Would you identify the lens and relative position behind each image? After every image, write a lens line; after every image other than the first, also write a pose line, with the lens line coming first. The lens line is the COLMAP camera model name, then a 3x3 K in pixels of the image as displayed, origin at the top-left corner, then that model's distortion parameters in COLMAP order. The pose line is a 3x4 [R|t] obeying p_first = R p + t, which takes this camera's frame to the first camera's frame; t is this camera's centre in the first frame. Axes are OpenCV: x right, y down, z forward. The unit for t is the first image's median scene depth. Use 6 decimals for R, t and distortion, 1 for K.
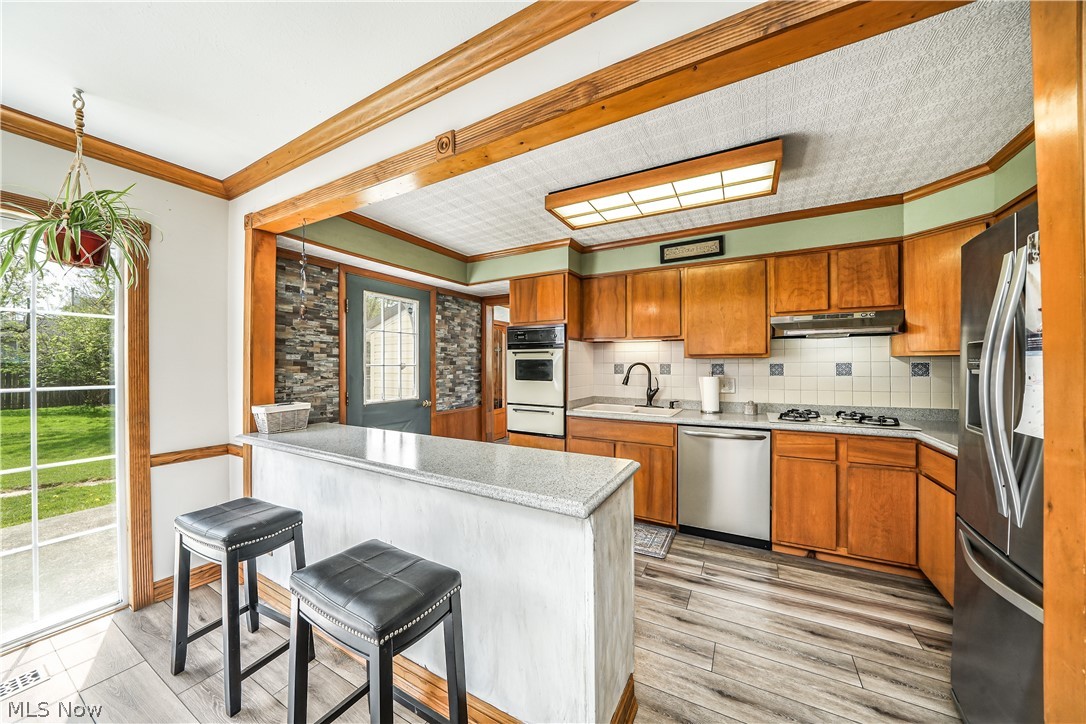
lens RADIAL K [[374.7, 0, 542.2], [0, 374.7, 362.4], [0, 0, 1]] dist [-0.005938, -0.000165]
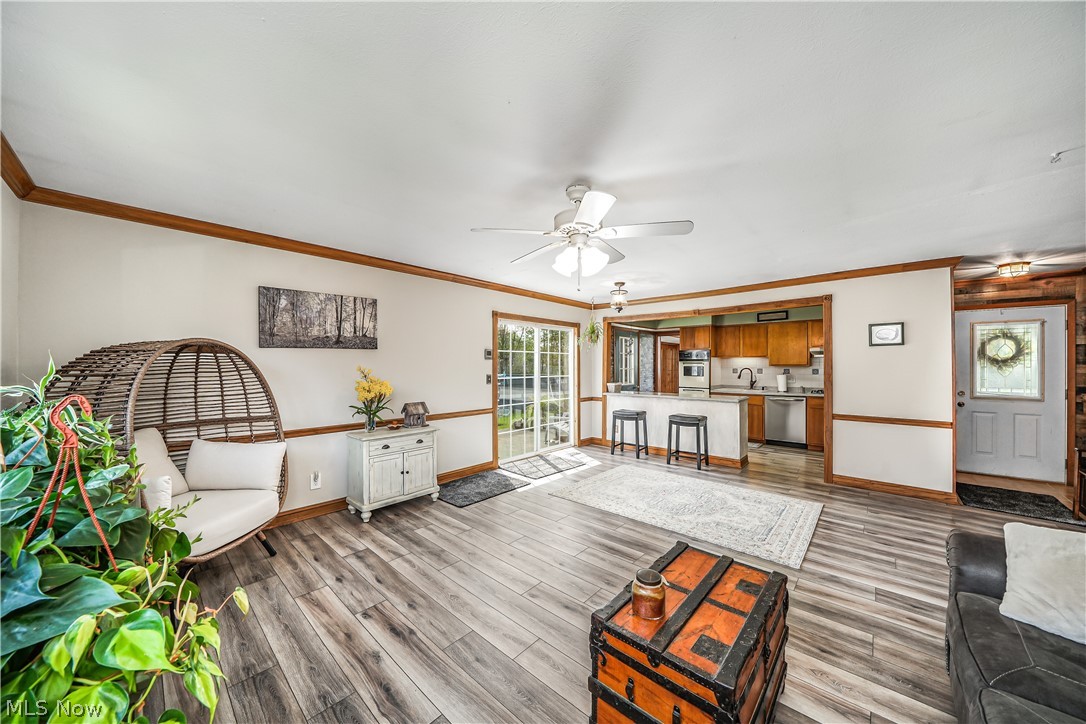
lens RADIAL K [[374.7, 0, 561.9], [0, 374.7, 362.7], [0, 0, 1]] dist [-0.005938, -0.000165]
pose [[0.981849, 0.002438, -0.189648, -0.378460], [-0.002955, 0.999993, -0.002445, -0.022908], [0.189641, 0.002961, 0.981849, -1.323618]]
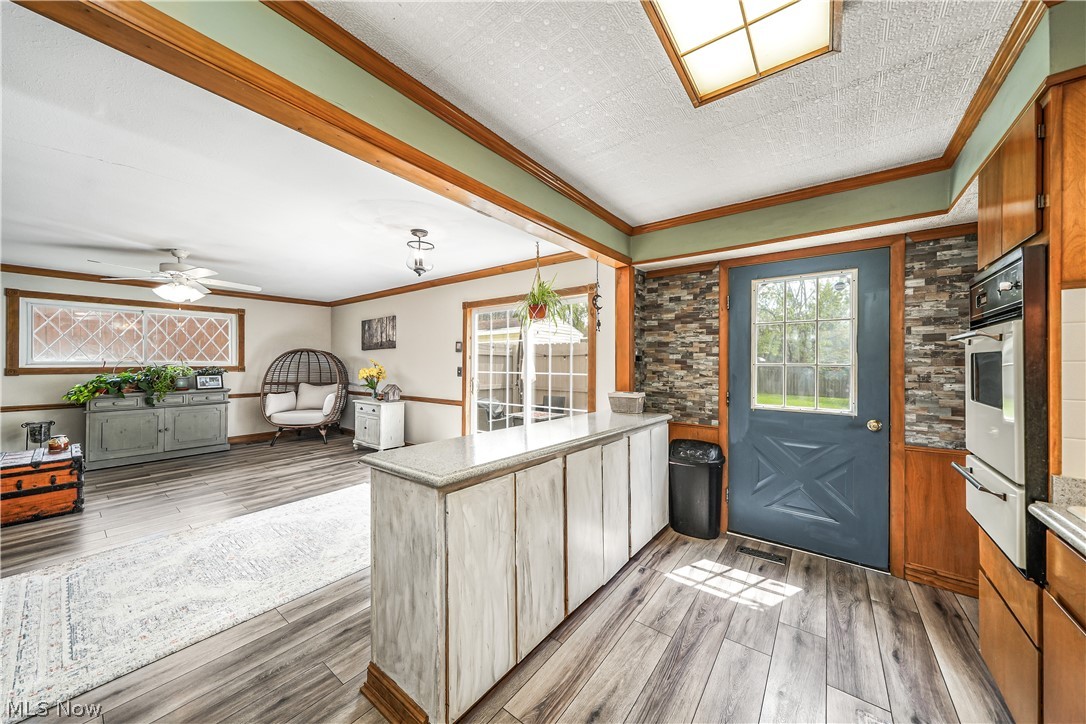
lens RADIAL K [[374.7, 0, 546.9], [0, 374.7, 362.9], [0, 0, 1]] dist [-0.005938, -0.000165]
pose [[-0.136622, 0.005419, -0.990608, 0.521032], [0.002536, 0.999984, 0.005120, -0.001583], [0.990620, -0.001813, -0.136633, 0.703336]]
